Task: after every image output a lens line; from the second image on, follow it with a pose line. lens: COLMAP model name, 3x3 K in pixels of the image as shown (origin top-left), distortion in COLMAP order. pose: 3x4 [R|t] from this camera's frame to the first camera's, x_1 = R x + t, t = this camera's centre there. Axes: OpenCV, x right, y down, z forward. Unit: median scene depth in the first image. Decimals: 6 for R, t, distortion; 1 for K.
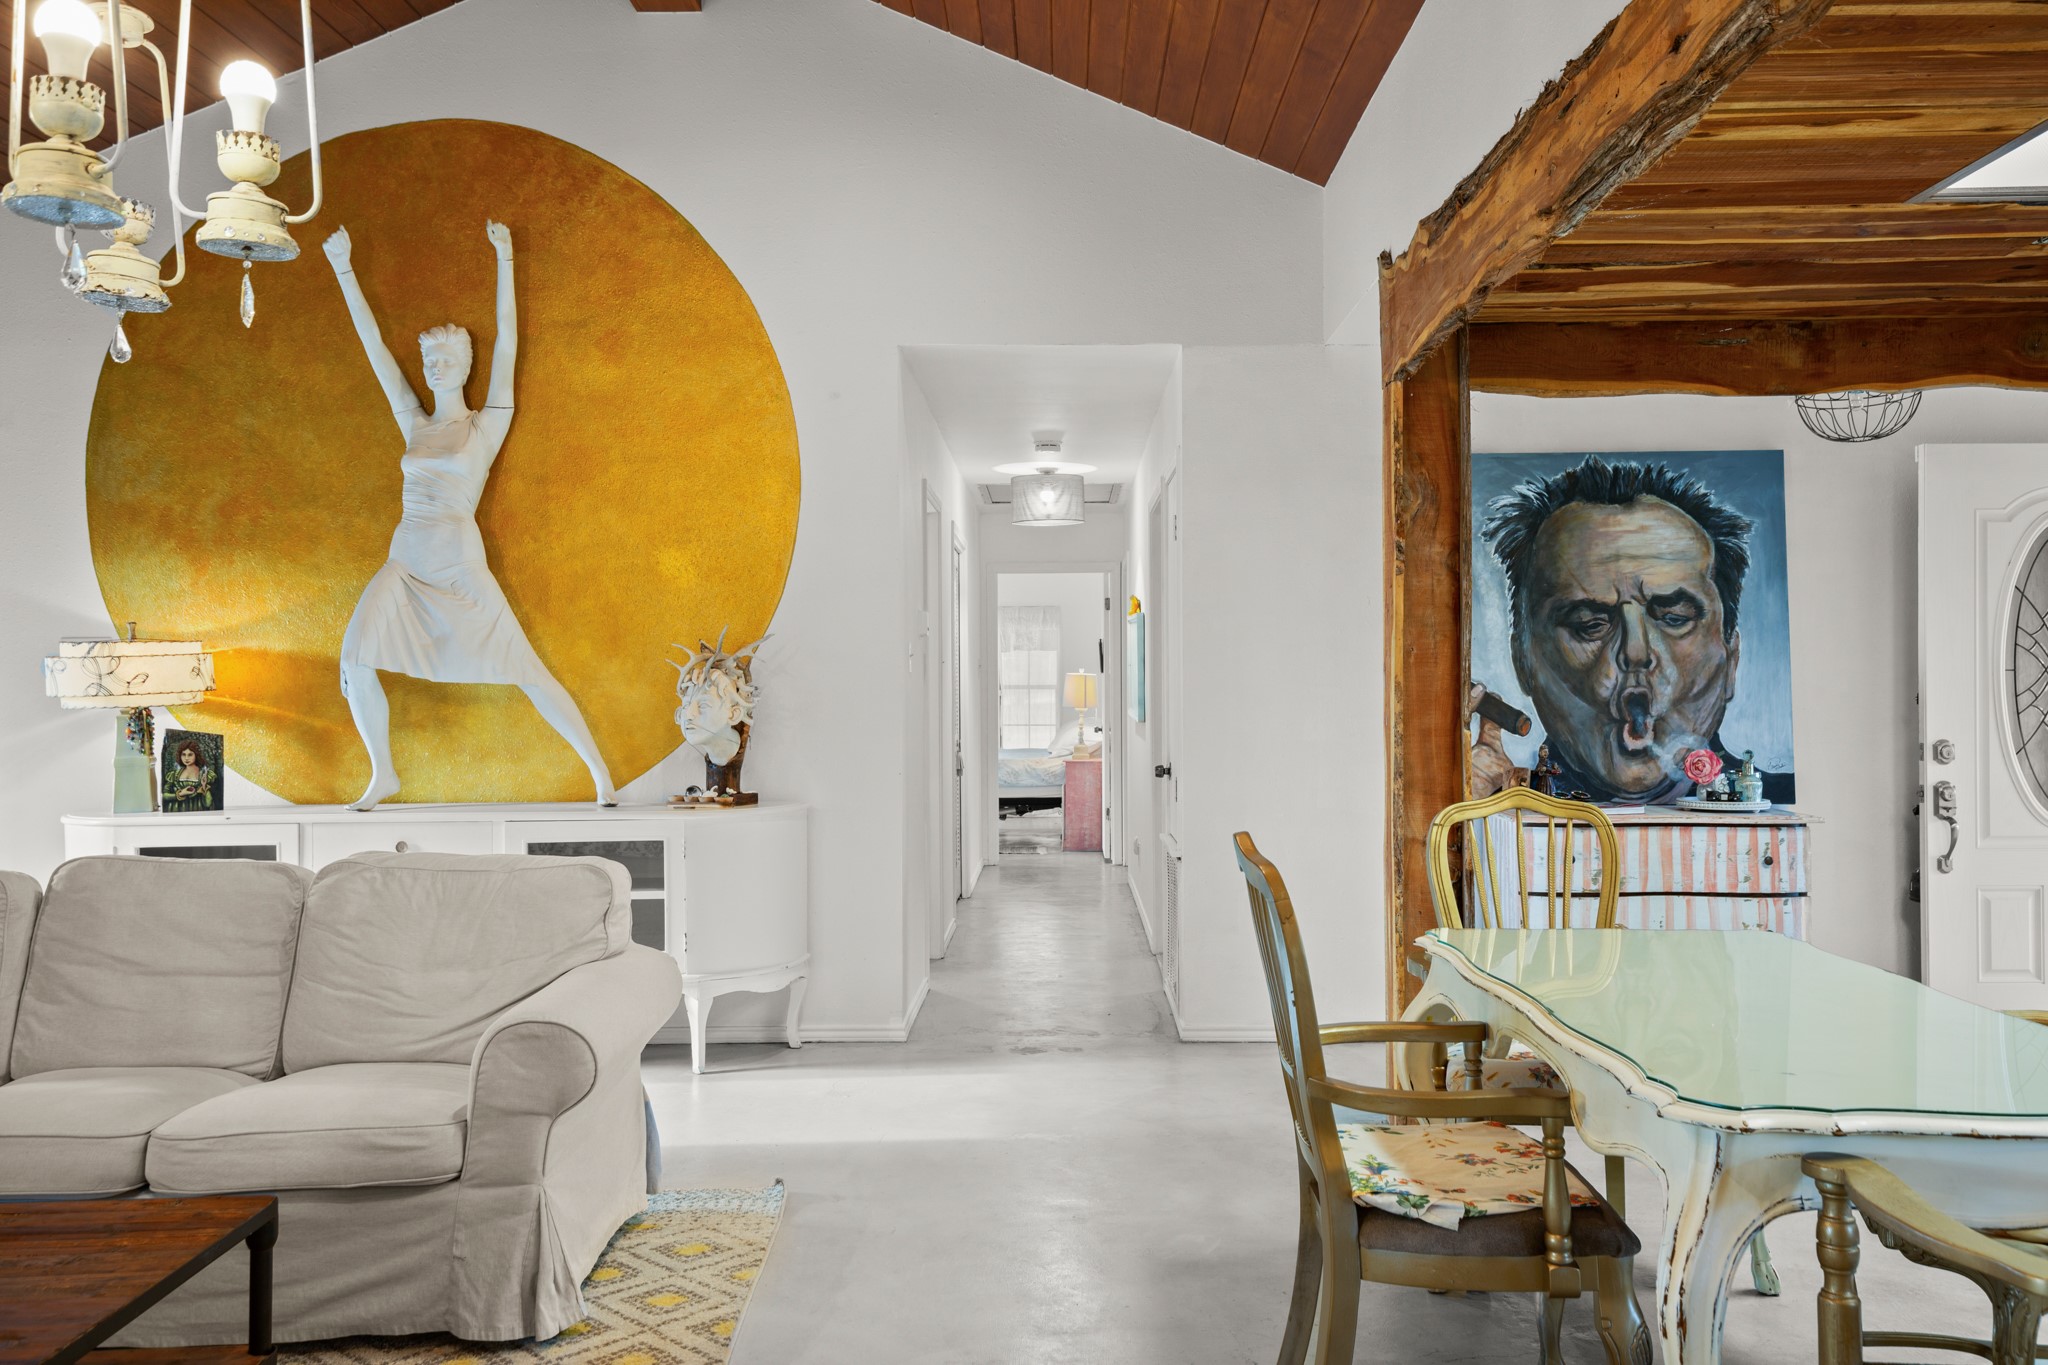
lens RADIAL K [[1724.0, 0, 1049.5], [0, 1724.0, 684.4], [0, 0, 1]] dist [0.055604, 0.000934]
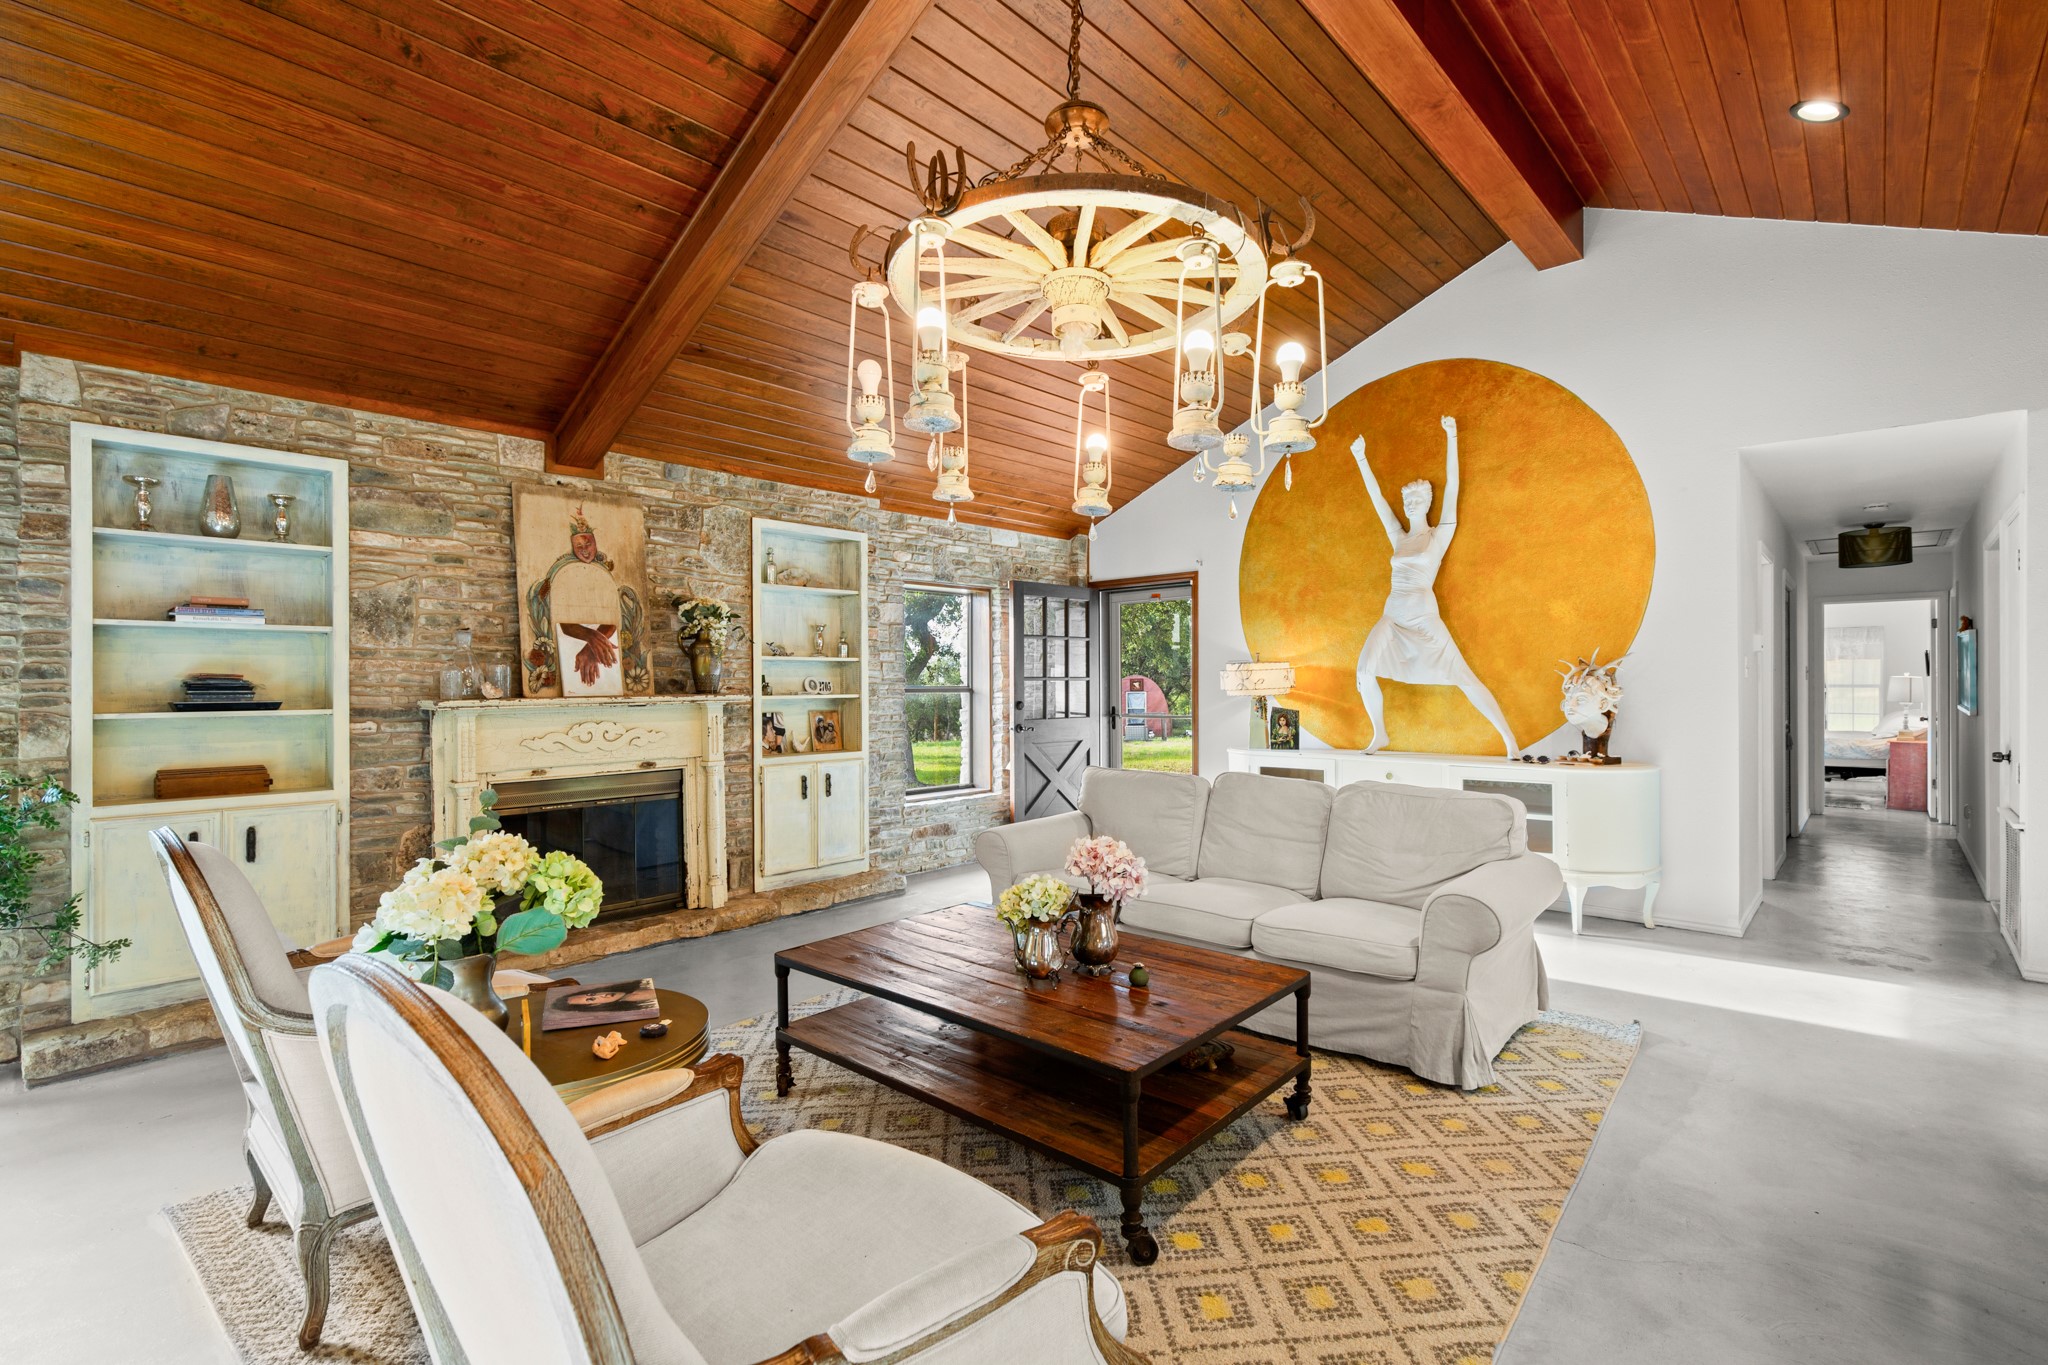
lens RADIAL K [[927.4, 0, 1037.7], [0, 927.4, 683.1], [0, 0, 1]] dist [0.000555, -0.000162]
pose [[0.744568, 0.003723, -0.667536, -0.006009], [-0.002273, 0.999993, 0.003042, -0.003773], [0.667542, -0.000748, 0.744572, 0.047065]]
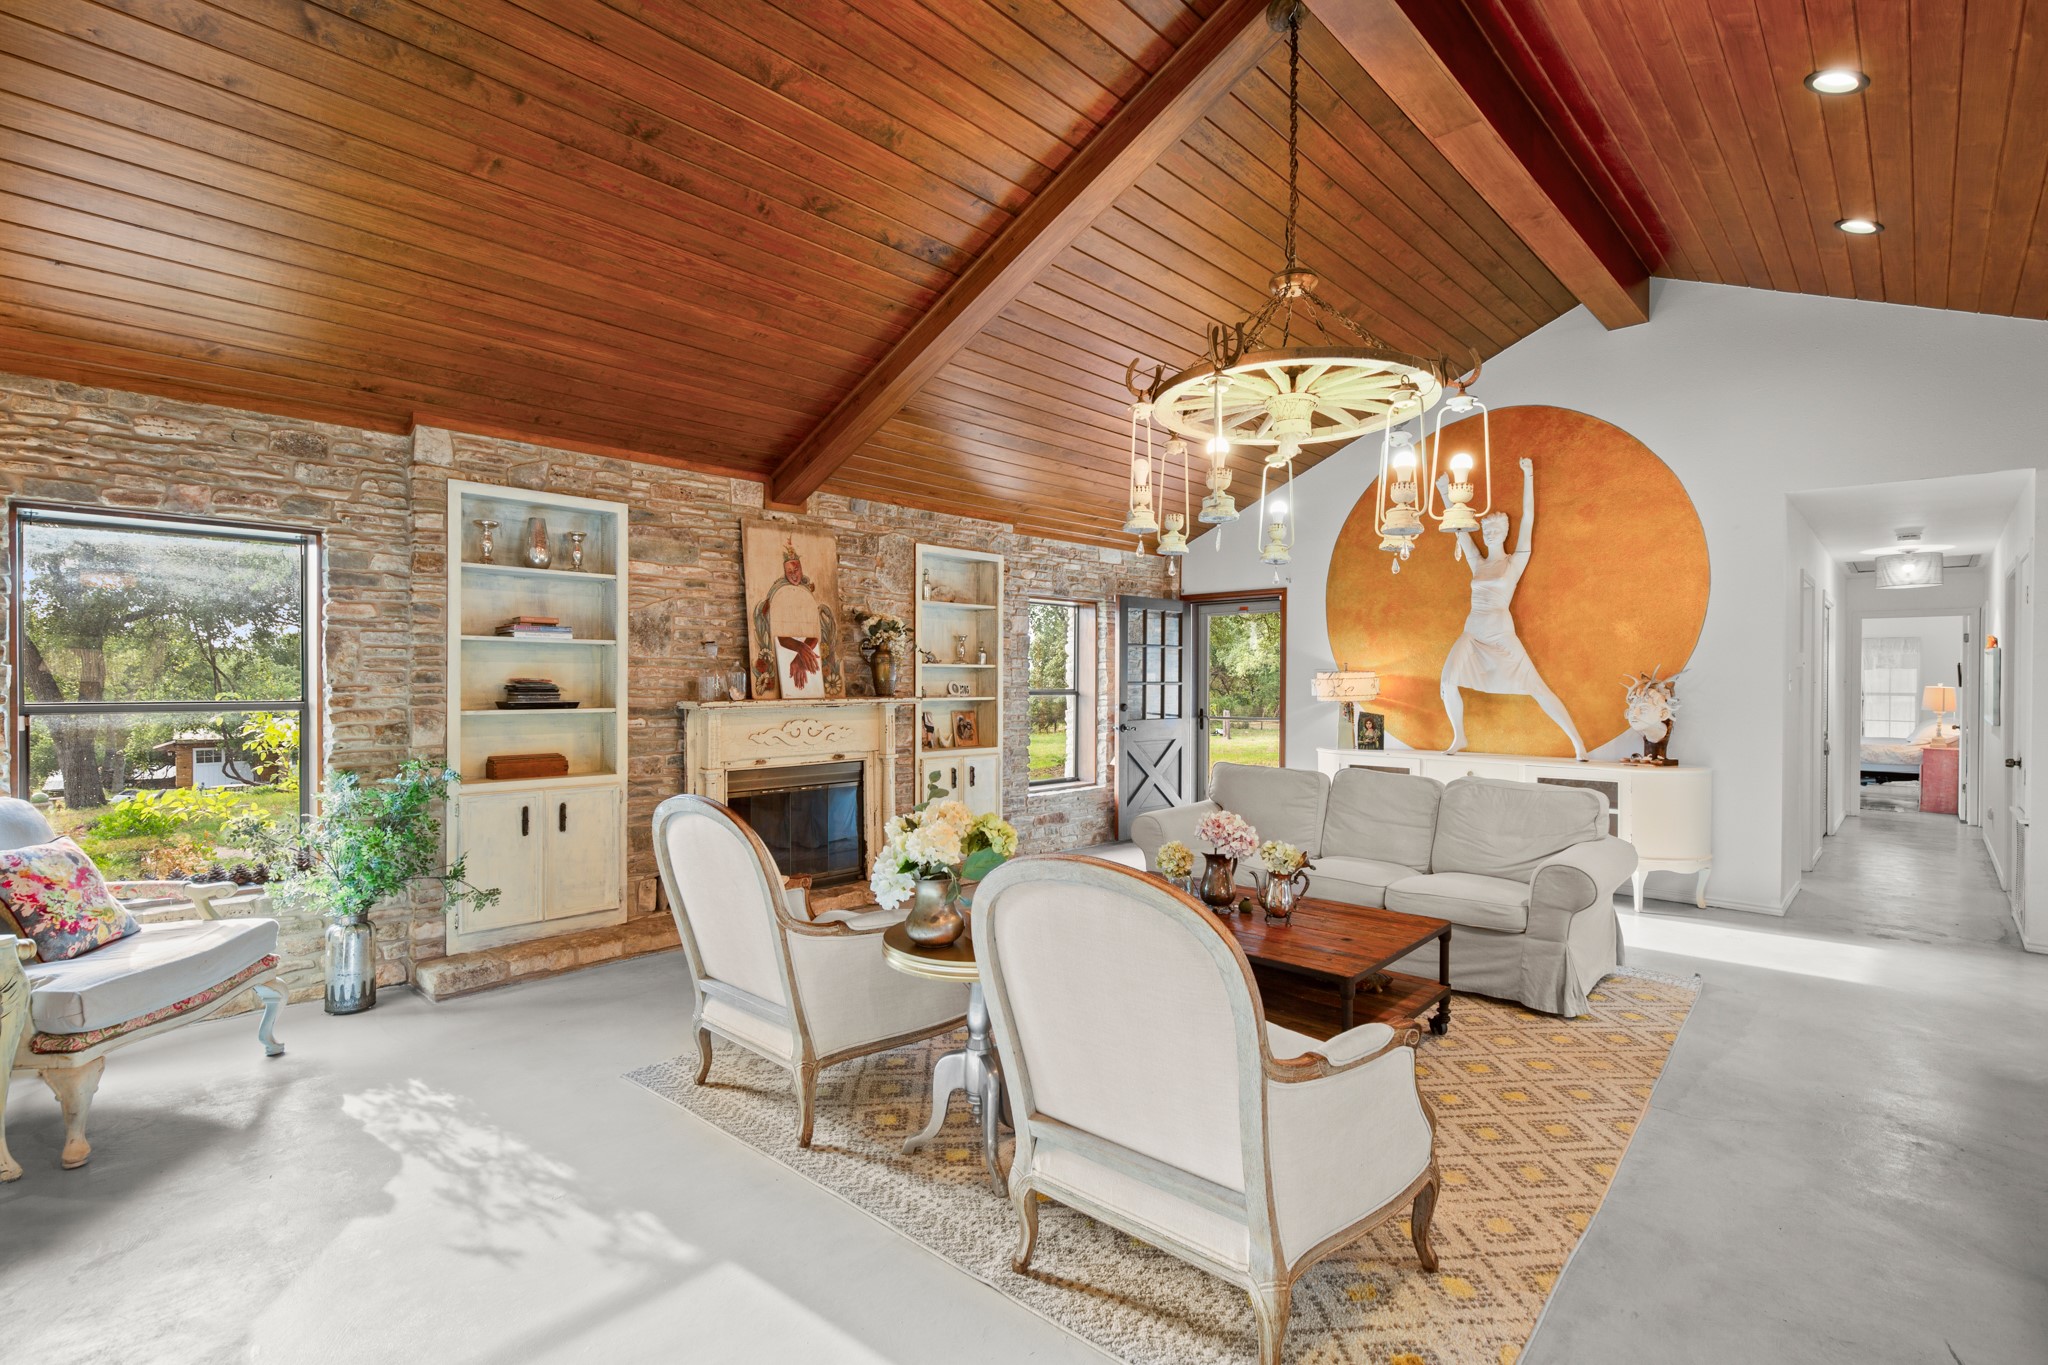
lens RADIAL K [[941.1, 0, 1036.8], [0, 941.1, 683.0], [0, 0, 1]] dist [0.000588, -0.000076]
pose [[0.732456, 0.013642, -0.680677, 0.003480], [-0.011964, 0.999903, 0.007166, -0.013842], [0.680709, 0.002895, 0.732548, -0.143603]]
